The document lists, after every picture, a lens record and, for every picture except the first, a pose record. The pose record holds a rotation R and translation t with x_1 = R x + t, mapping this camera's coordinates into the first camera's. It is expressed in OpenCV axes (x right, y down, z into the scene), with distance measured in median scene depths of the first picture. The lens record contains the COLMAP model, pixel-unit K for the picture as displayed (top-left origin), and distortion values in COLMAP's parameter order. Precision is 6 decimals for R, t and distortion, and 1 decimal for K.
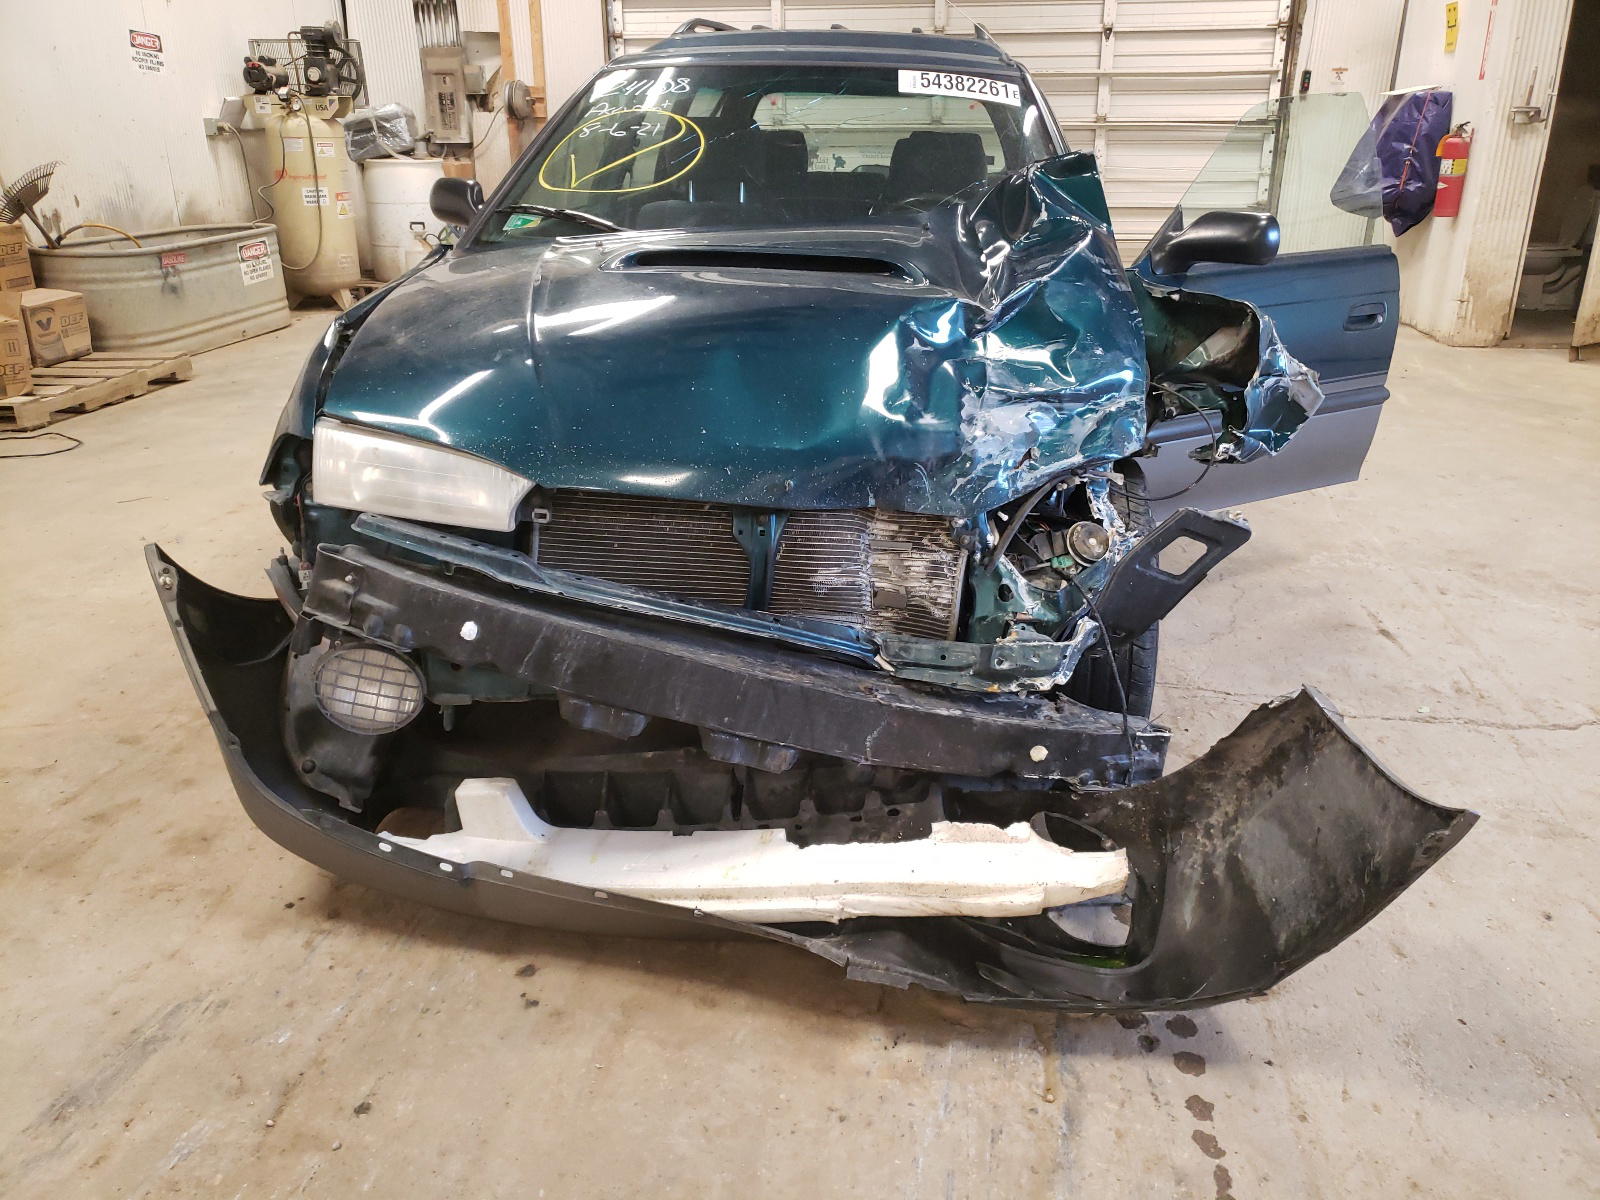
lens RADIAL K [[1252.6, 0, 812.6], [0, 1252.6, 597.9], [0, 0, 1]] dist [0.011438, 0.007211]
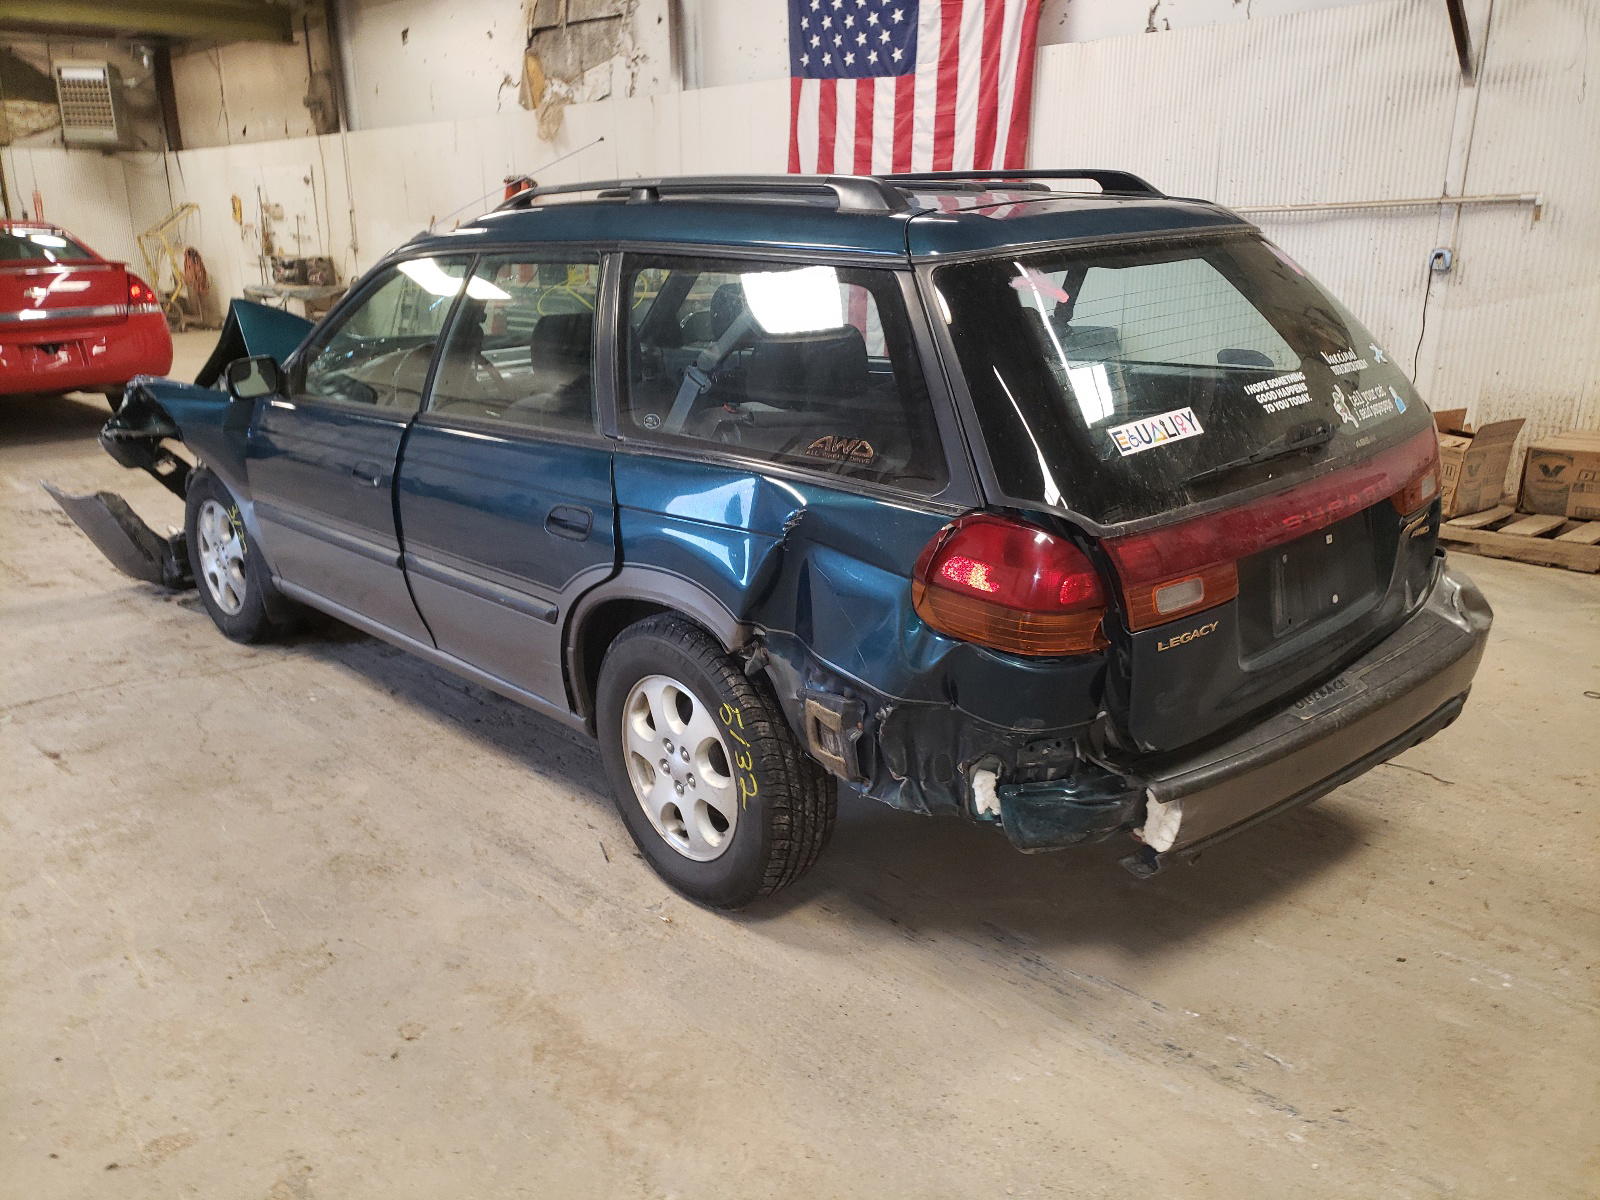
lens RADIAL K [[1256.9, 0, 813.3], [0, 1256.9, 607.3], [0, 0, 1]] dist [0.002509, 0.020284]
pose [[-0.628070, 0.234683, -0.741925, 1.278628], [-0.270412, 0.828195, 0.490887, -1.229120], [0.729661, 0.508937, -0.456703, 2.972412]]
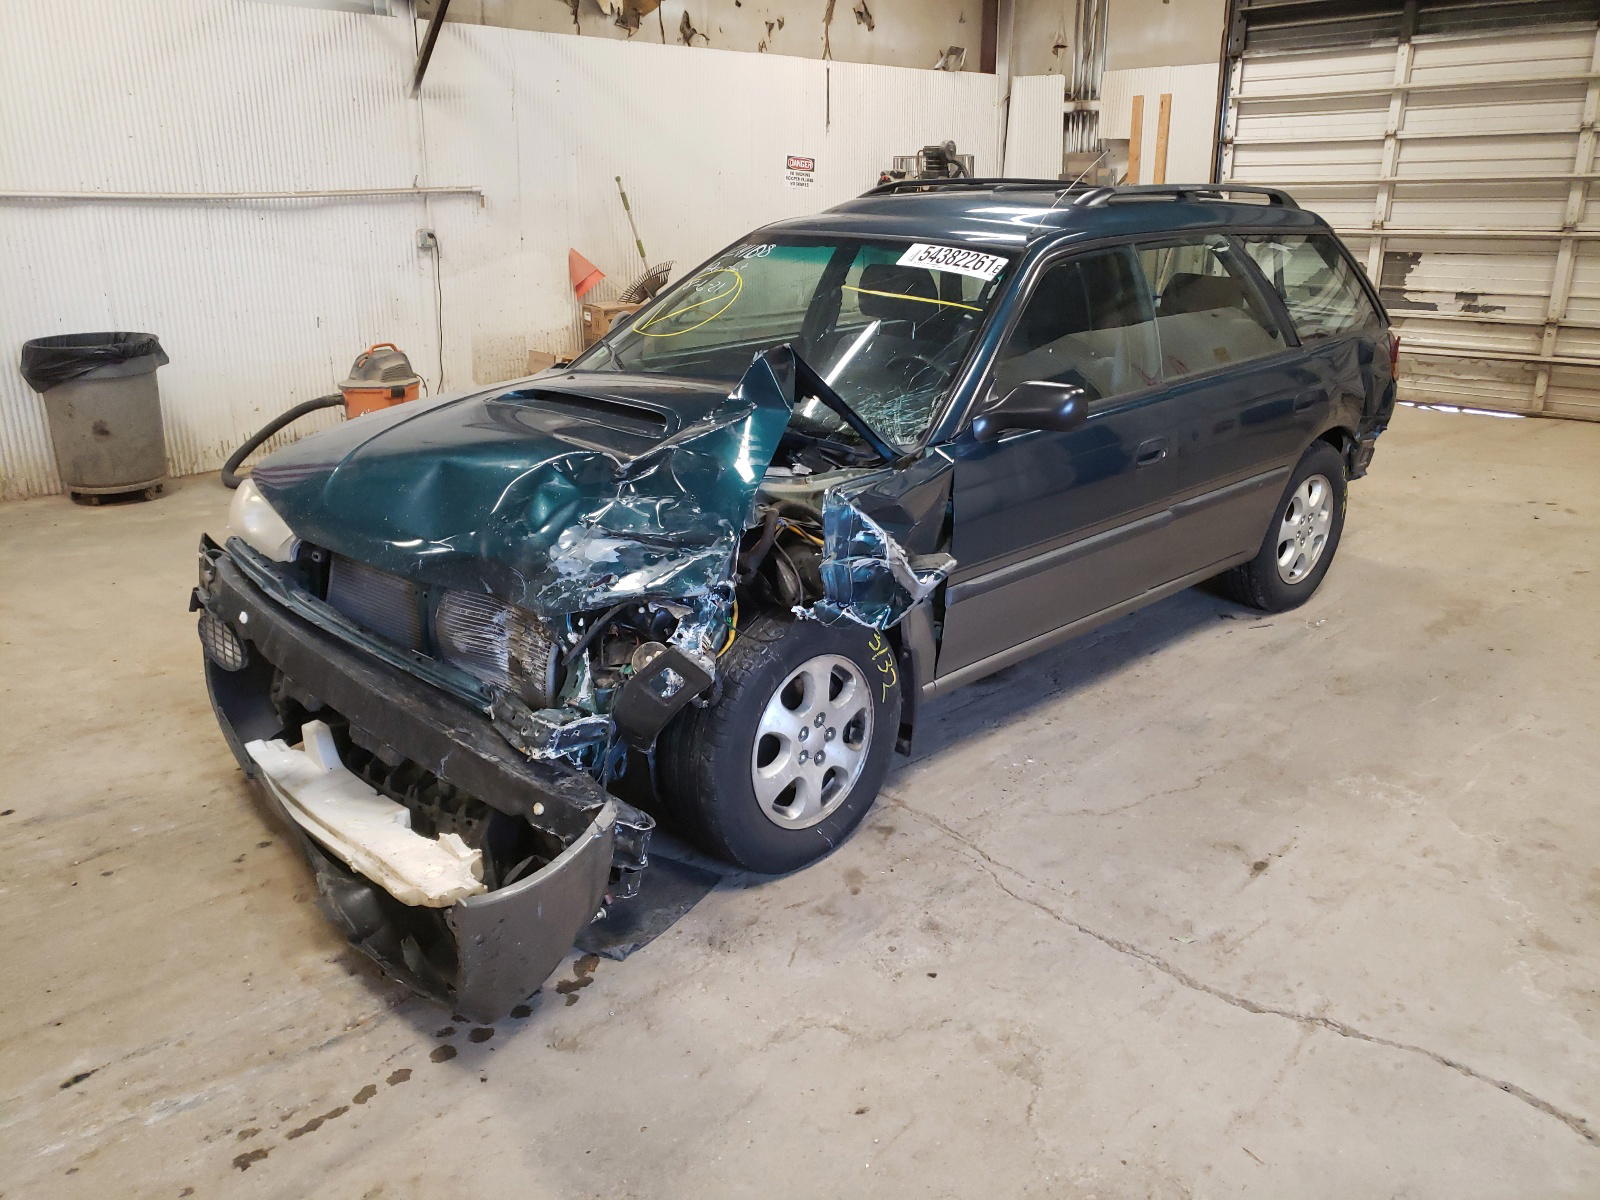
lens RADIAL K [[1252.6, 0, 796.6], [0, 1252.6, 575.0], [0, 0, 1]] dist [0.011438, 0.007211]
pose [[0.786754, 0.183609, -0.589326, 1.067778], [-0.220116, 0.975422, 0.010043, -0.173587], [0.576686, 0.121818, 0.807833, 0.087174]]
